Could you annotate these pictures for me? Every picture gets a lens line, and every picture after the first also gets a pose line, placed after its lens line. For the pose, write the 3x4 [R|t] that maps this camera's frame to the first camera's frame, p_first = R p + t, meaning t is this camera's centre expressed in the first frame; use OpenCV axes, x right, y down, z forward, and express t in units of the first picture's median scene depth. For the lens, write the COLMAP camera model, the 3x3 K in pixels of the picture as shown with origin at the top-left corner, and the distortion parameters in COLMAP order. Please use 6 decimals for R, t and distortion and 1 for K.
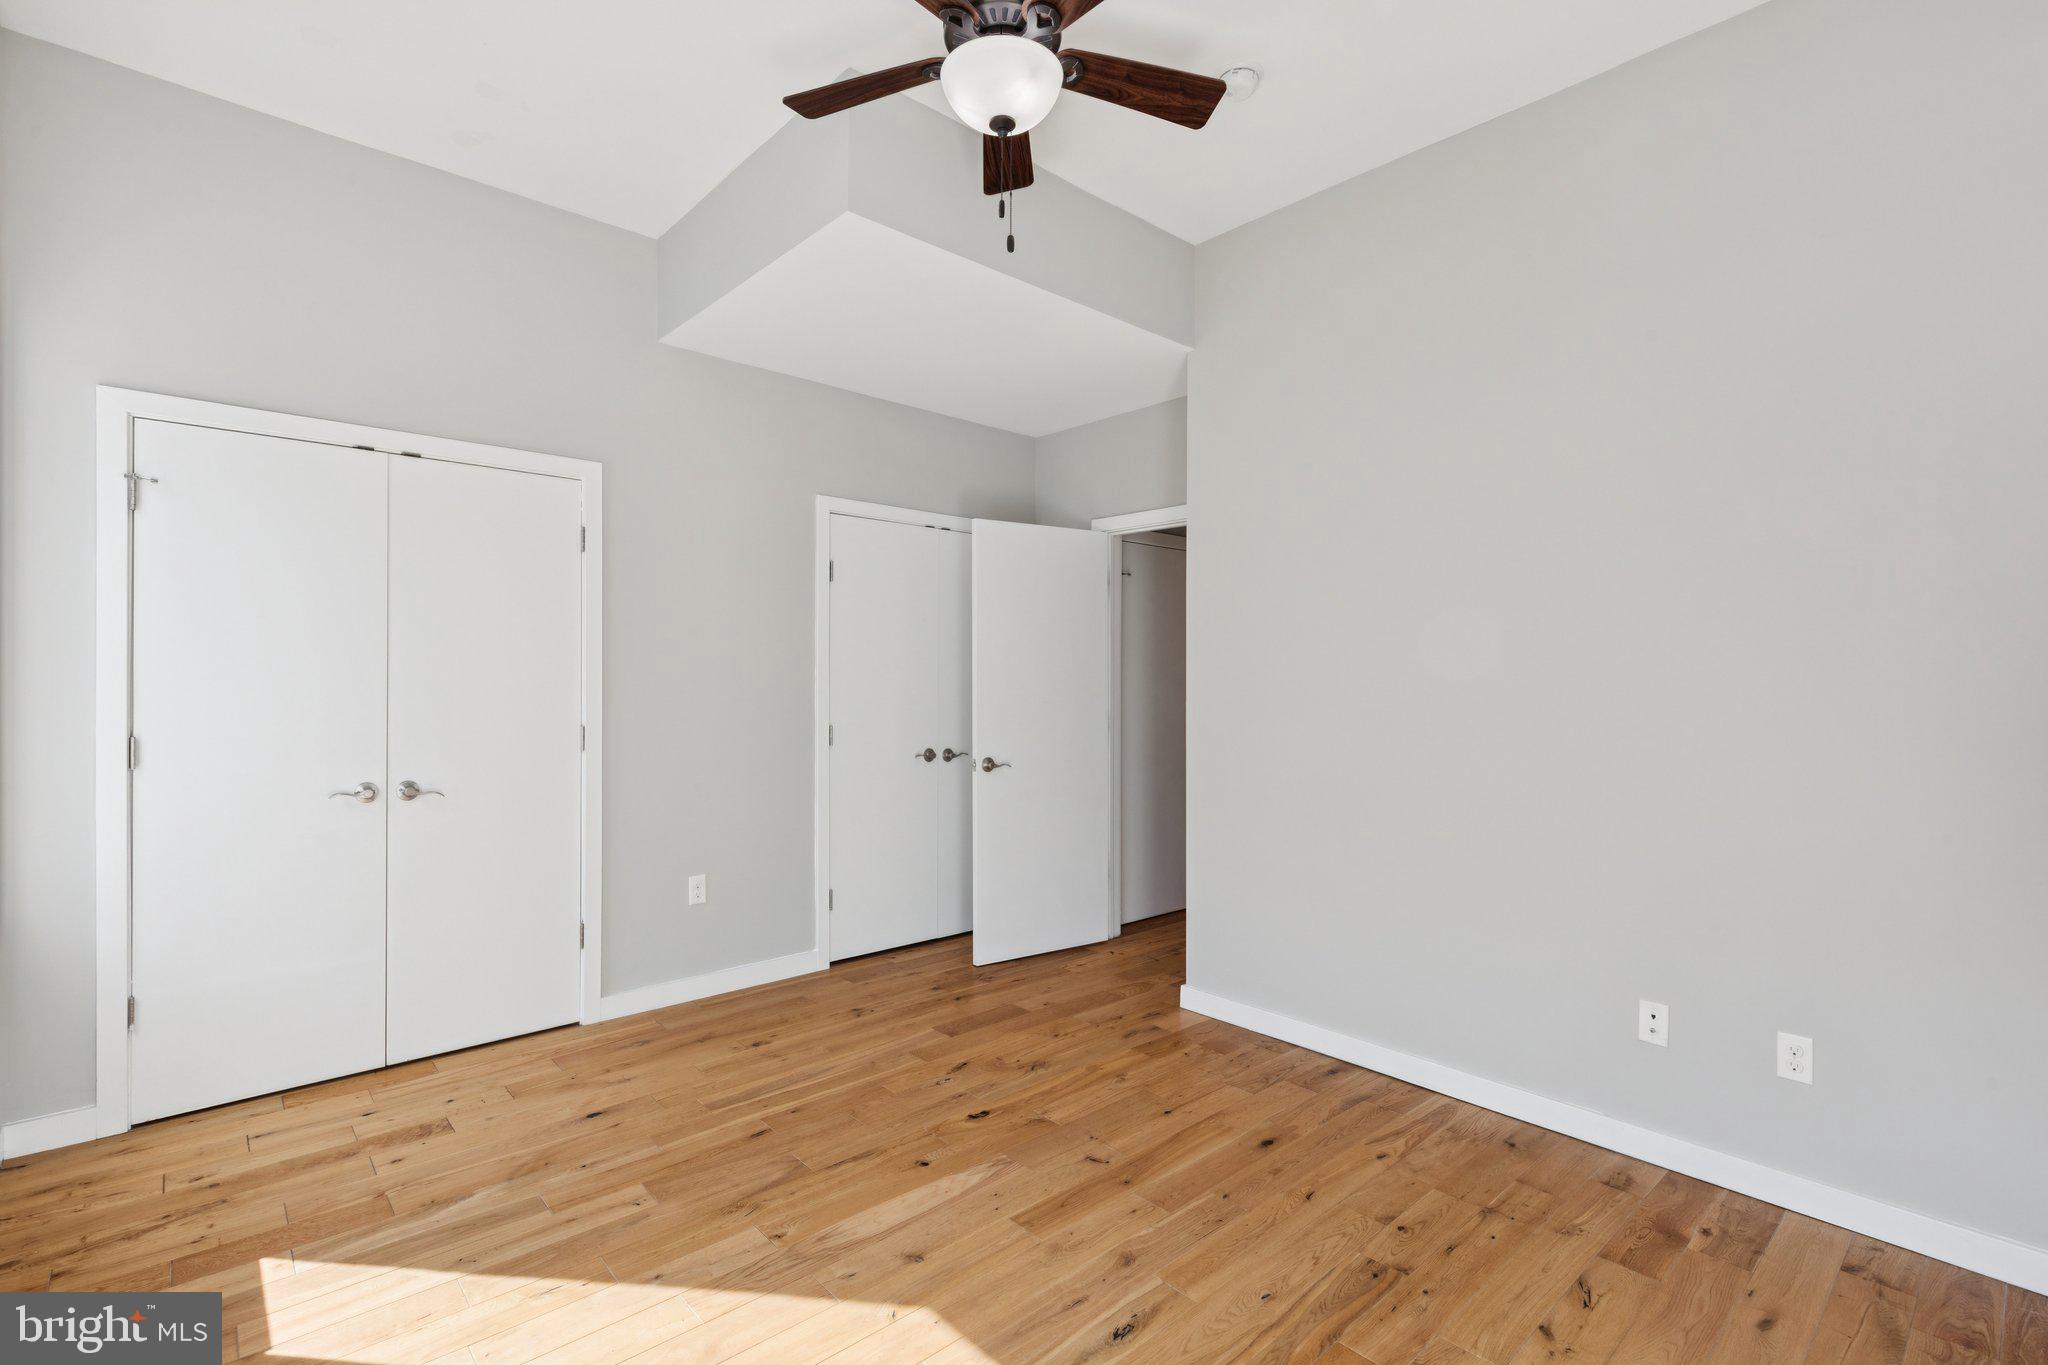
lens RADIAL K [[945.3, 0, 1028.3], [0, 945.3, 672.9], [0, 0, 1]] dist [0.012167, -0.000387]
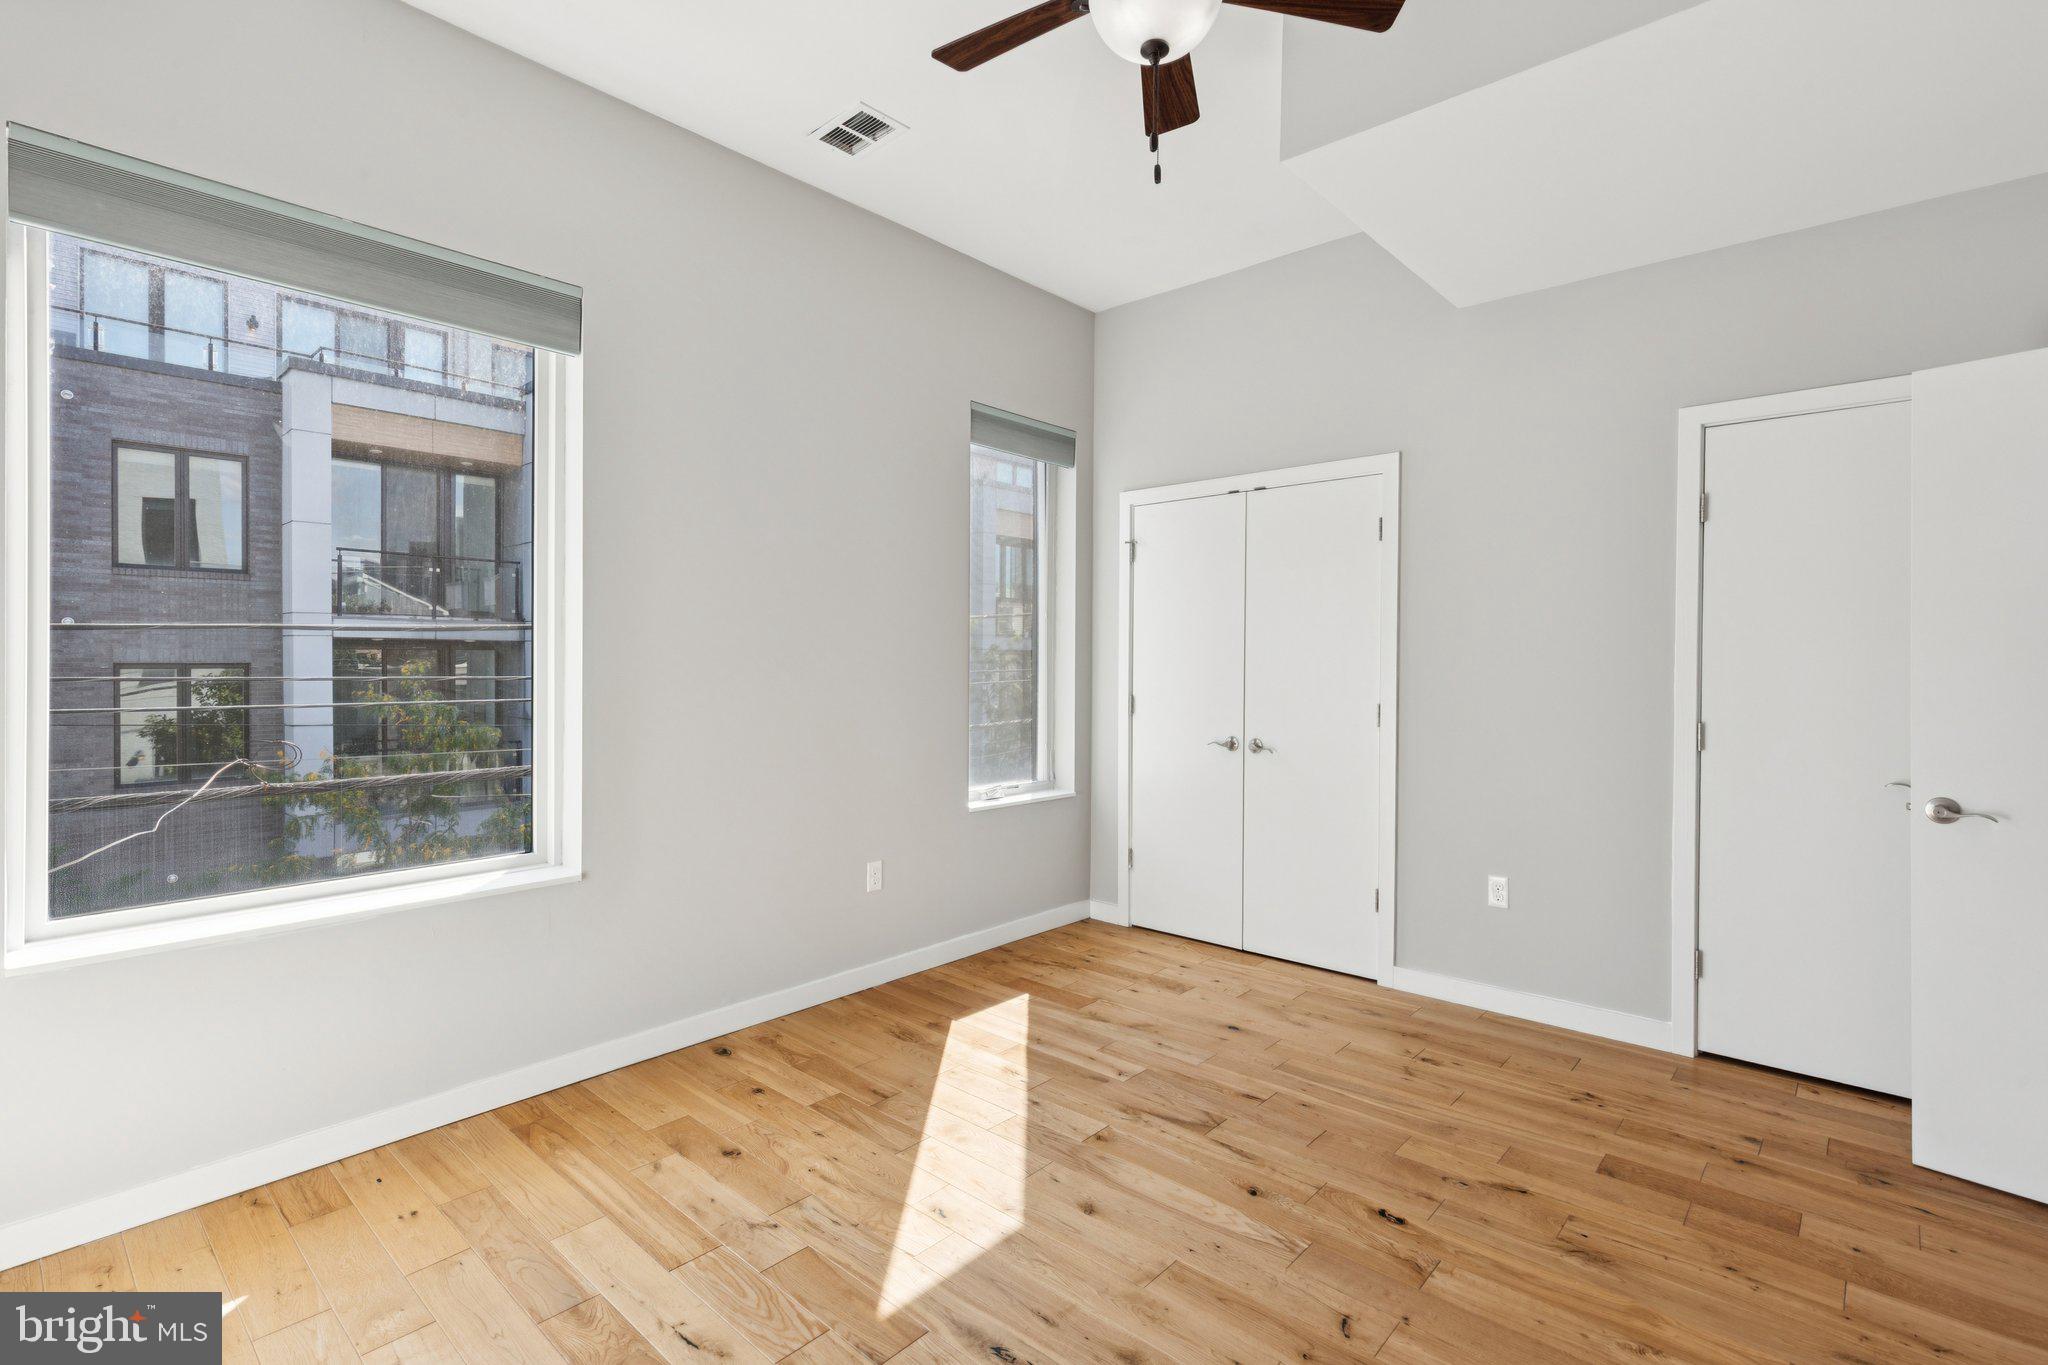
lens RADIAL K [[945.3, 0, 1028.3], [0, 945.3, 672.9], [0, 0, 1]] dist [0.012167, -0.000387]
pose [[0.106385, 0.005655, -0.994309, 0.619155], [0.006454, 0.999959, 0.006378, 0.012772], [0.994304, -0.007096, 0.106344, 0.563314]]
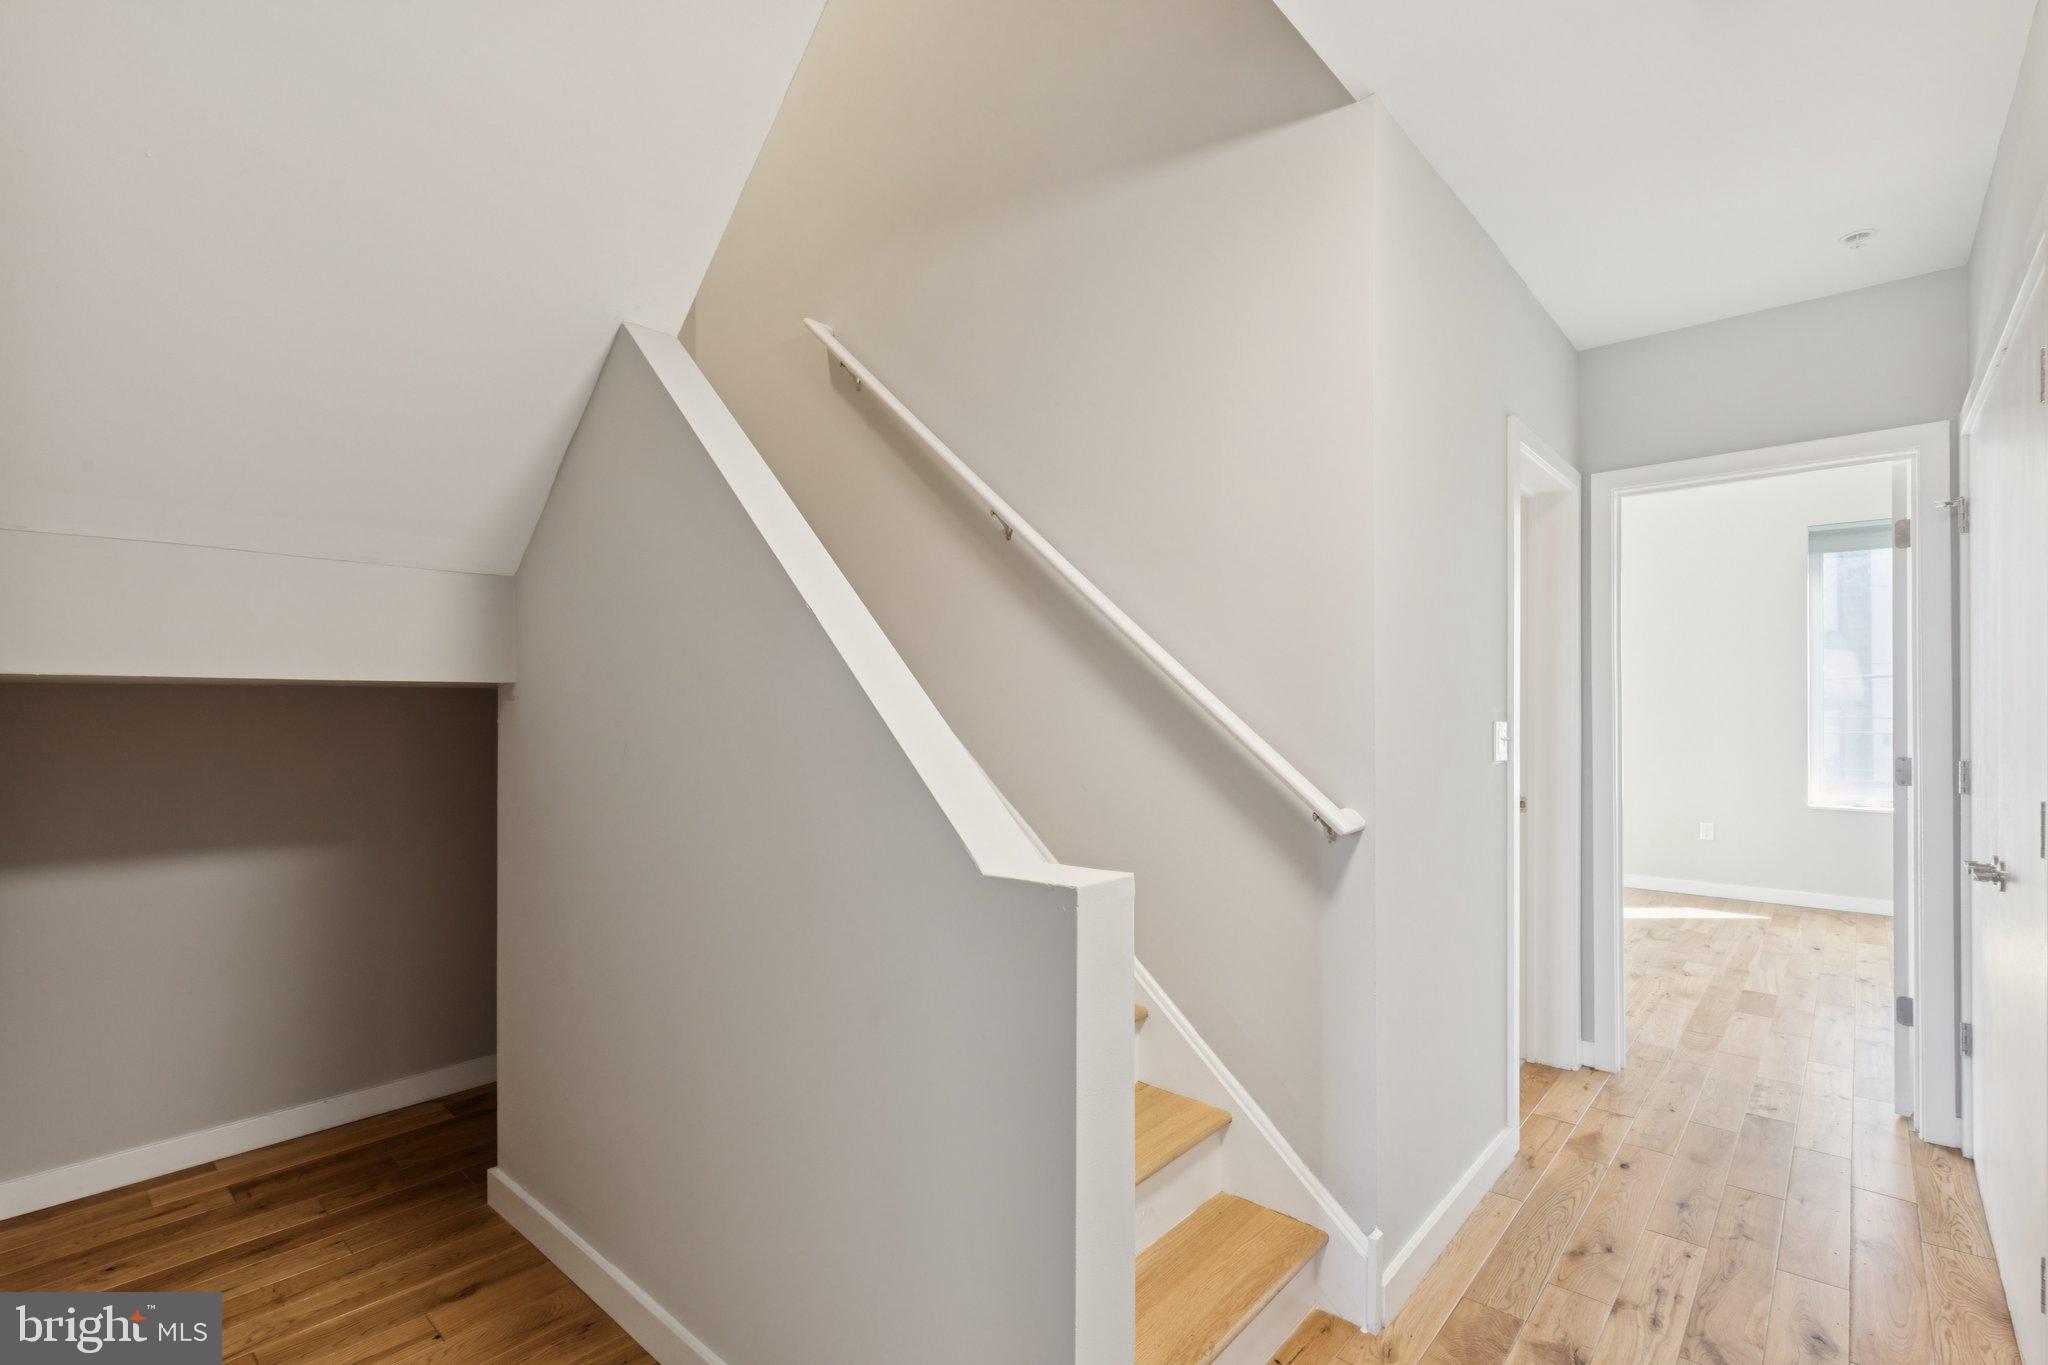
lens RADIAL K [[945.3, 0, 1028.3], [0, 945.3, 672.9], [0, 0, 1]] dist [0.012167, -0.000387]
pose [[-0.993457, -0.011332, -0.113645, 1.089883], [-0.006866, 0.999192, -0.039613, 0.027252], [0.114002, -0.038574, -0.992731, 2.352637]]
